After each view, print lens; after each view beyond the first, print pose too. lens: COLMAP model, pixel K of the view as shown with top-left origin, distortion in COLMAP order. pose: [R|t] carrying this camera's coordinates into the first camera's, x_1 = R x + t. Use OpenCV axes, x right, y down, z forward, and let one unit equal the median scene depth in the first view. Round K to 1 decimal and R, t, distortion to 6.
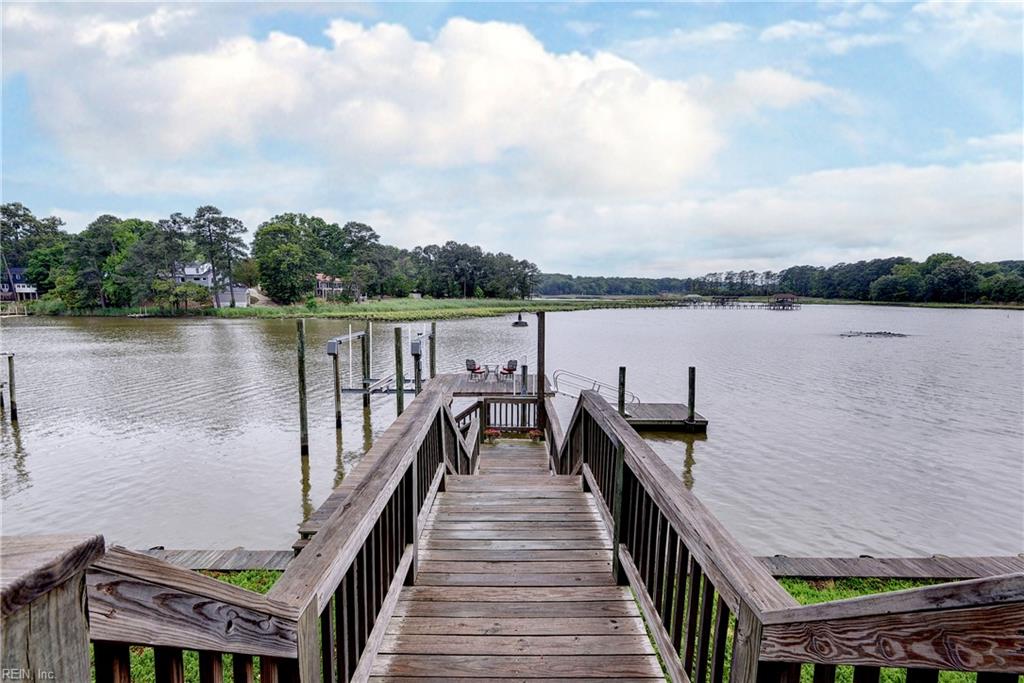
lens RADIAL K [[464.3, 0, 506.8], [0, 464.3, 343.6], [0, 0, 1]] dist [0.051147, -0.036853]
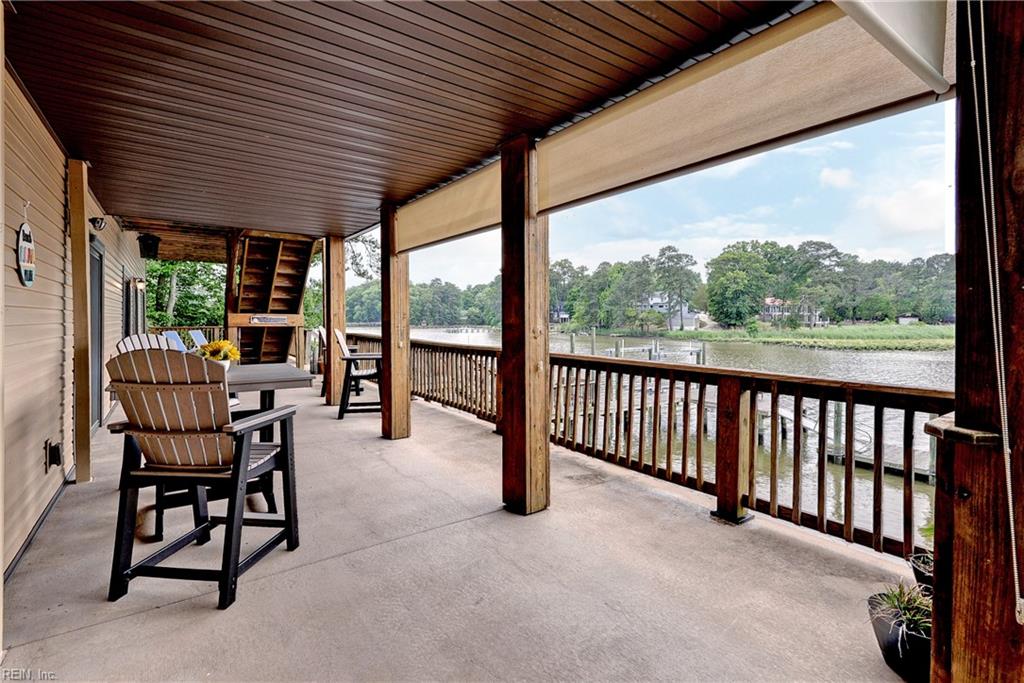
lens RADIAL K [[475.8, 0, 509.9], [0, 475.8, 316.6], [0, 0, 1]] dist [0.020297, -0.000818]
pose [[0.574898, -0.002319, -0.818222, 0.106010], [-0.087716, 0.994059, -0.064447, 0.000544], [0.813510, 0.108821, 0.571279, -0.002830]]
